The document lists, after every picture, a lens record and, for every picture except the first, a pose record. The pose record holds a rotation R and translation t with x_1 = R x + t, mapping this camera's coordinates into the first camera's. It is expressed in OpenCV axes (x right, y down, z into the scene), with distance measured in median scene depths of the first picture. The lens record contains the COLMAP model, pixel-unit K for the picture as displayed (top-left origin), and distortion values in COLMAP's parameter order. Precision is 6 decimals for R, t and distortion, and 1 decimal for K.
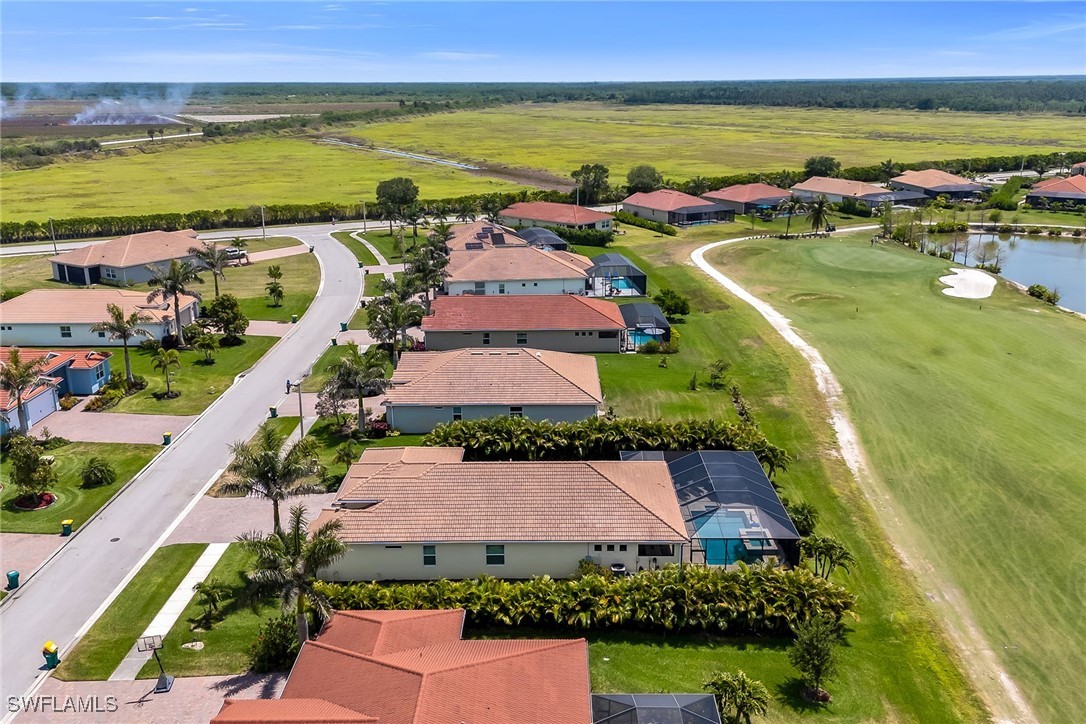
lens RADIAL K [[936.6, 0, 544.8], [0, 936.6, 364.7], [0, 0, 1]] dist [0.099594, -0.118964]
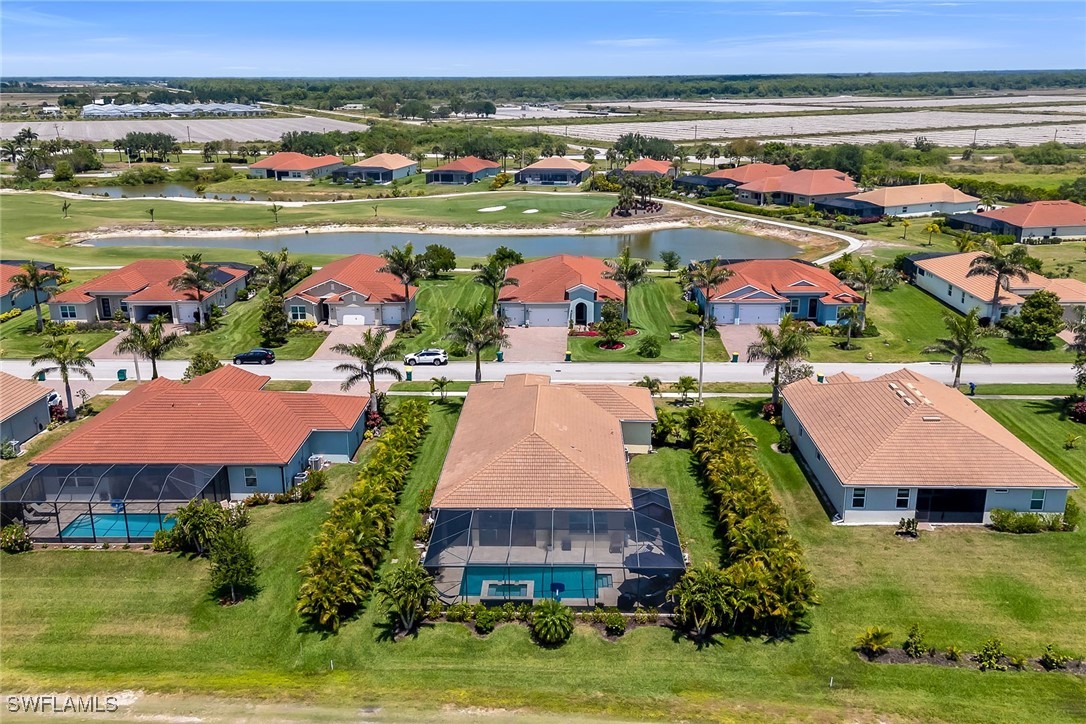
lens RADIAL K [[936.6, 0, 544.8], [0, 936.6, 364.7], [0, 0, 1]] dist [0.099594, -0.118964]
pose [[-0.021372, 0.298876, -0.954053, 0.619656], [-0.281418, 0.913888, 0.292598, -0.161878], [0.959347, 0.274741, 0.064577, 0.599284]]
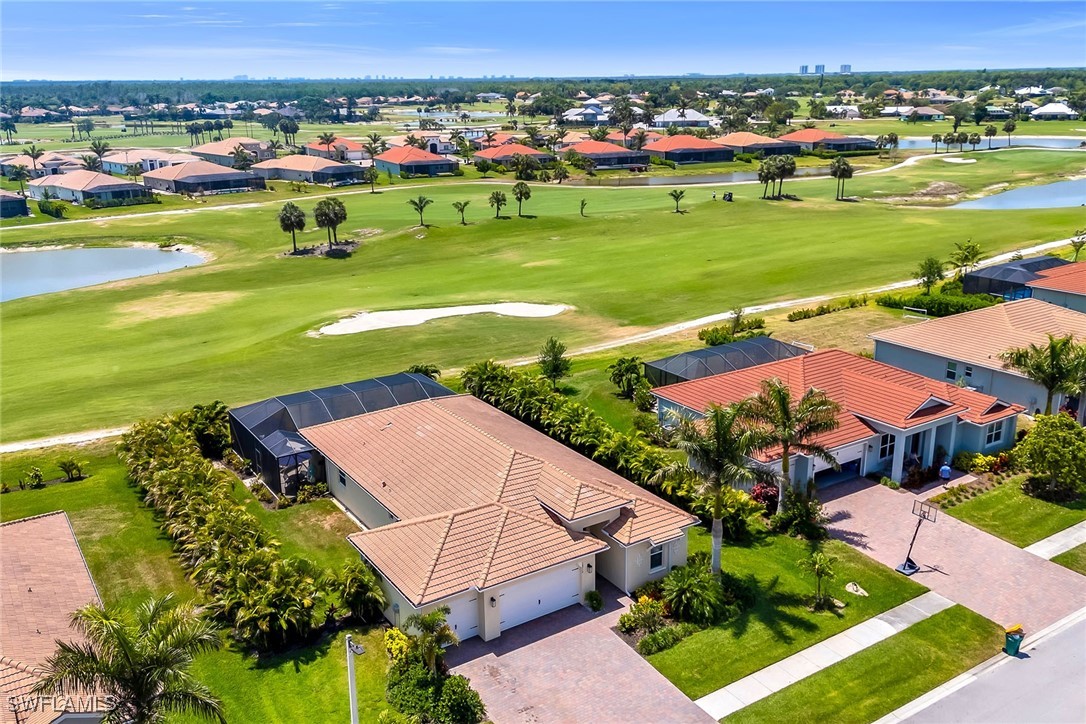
lens RADIAL K [[936.6, 0, 544.8], [0, 936.6, 364.7], [0, 0, 1]] dist [0.099594, -0.118964]
pose [[-0.552268, -0.230111, 0.801279, -0.471788], [0.255949, 0.867930, 0.425660, -0.180352], [-0.793404, 0.440165, -0.420434, 0.822300]]
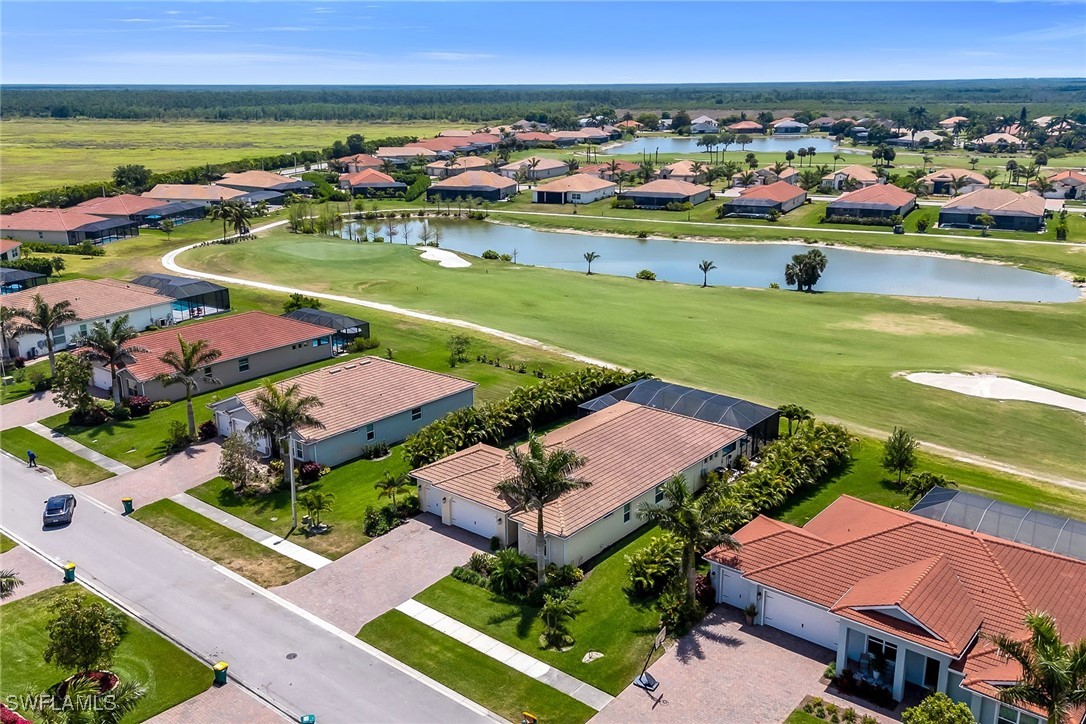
lens RADIAL K [[936.6, 0, 544.8], [0, 936.6, 364.7], [0, 0, 1]] dist [0.099594, -0.118964]
pose [[0.631847, -0.218764, 0.743580, -0.578425], [0.224589, 0.969861, 0.094495, -0.054533], [-0.741842, 0.107294, 0.661936, 0.196695]]
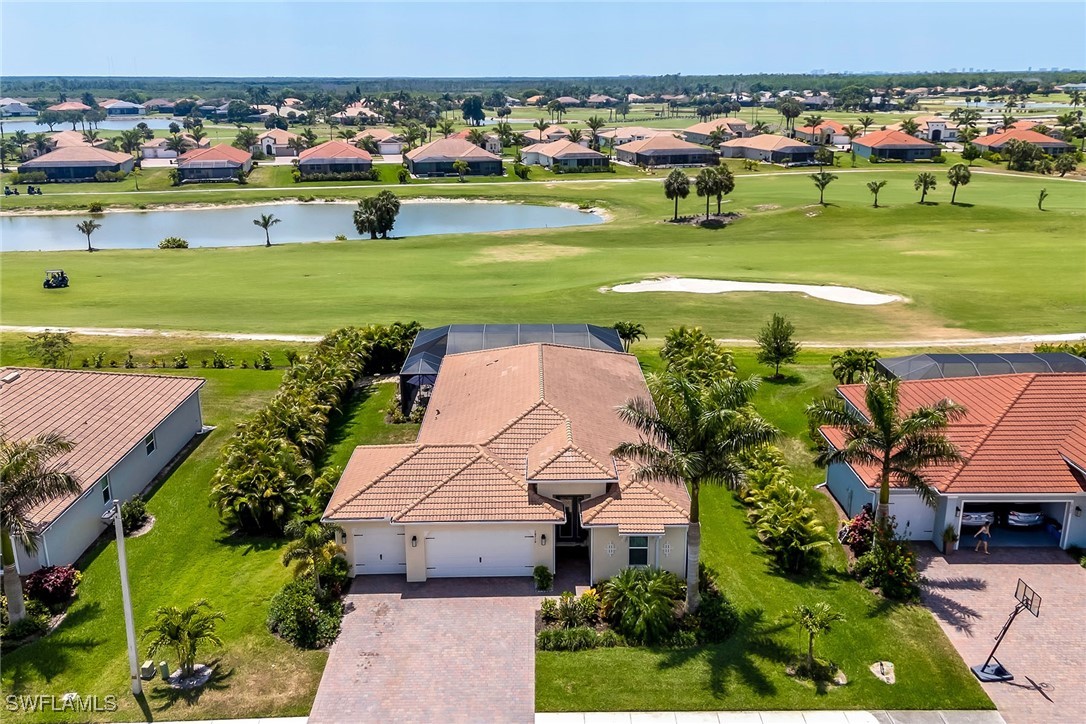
lens RADIAL K [[936.6, 0, 544.8], [0, 936.6, 364.7], [0, 0, 1]] dist [0.099594, -0.118964]
pose [[-0.019806, -0.285532, 0.958164, -0.498212], [0.292816, 0.914673, 0.278625, -0.072477], [-0.955964, 0.286084, 0.065492, 0.609957]]
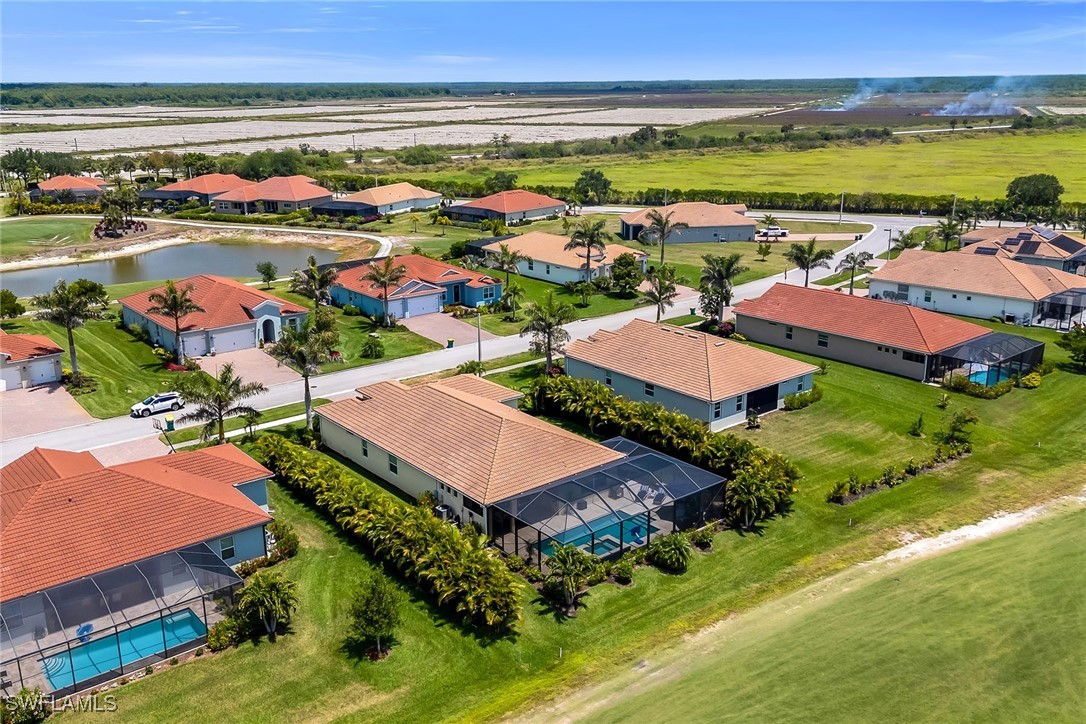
lens RADIAL K [[936.6, 0, 544.8], [0, 936.6, 364.7], [0, 0, 1]] dist [0.099594, -0.118964]
pose [[0.638921, 0.223248, -0.736166, 0.533795], [-0.218641, 0.970198, 0.104461, -0.046583], [0.737548, 0.094214, 0.668690, 0.213501]]
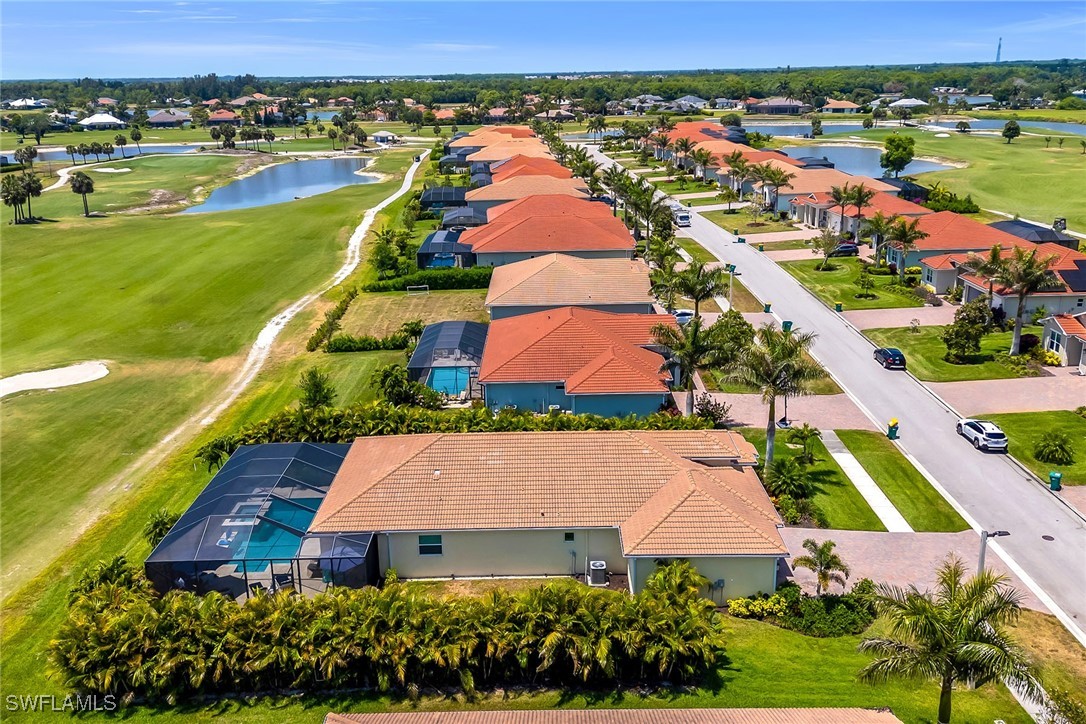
lens RADIAL K [[936.6, 0, 544.8], [0, 936.6, 364.7], [0, 0, 1]] dist [0.099594, -0.118964]
pose [[-0.999710, 0.024070, 0.000348, -0.028486], [0.020162, 0.829342, 0.558377, -0.256634], [0.013151, 0.558222, -0.829587, 1.059396]]
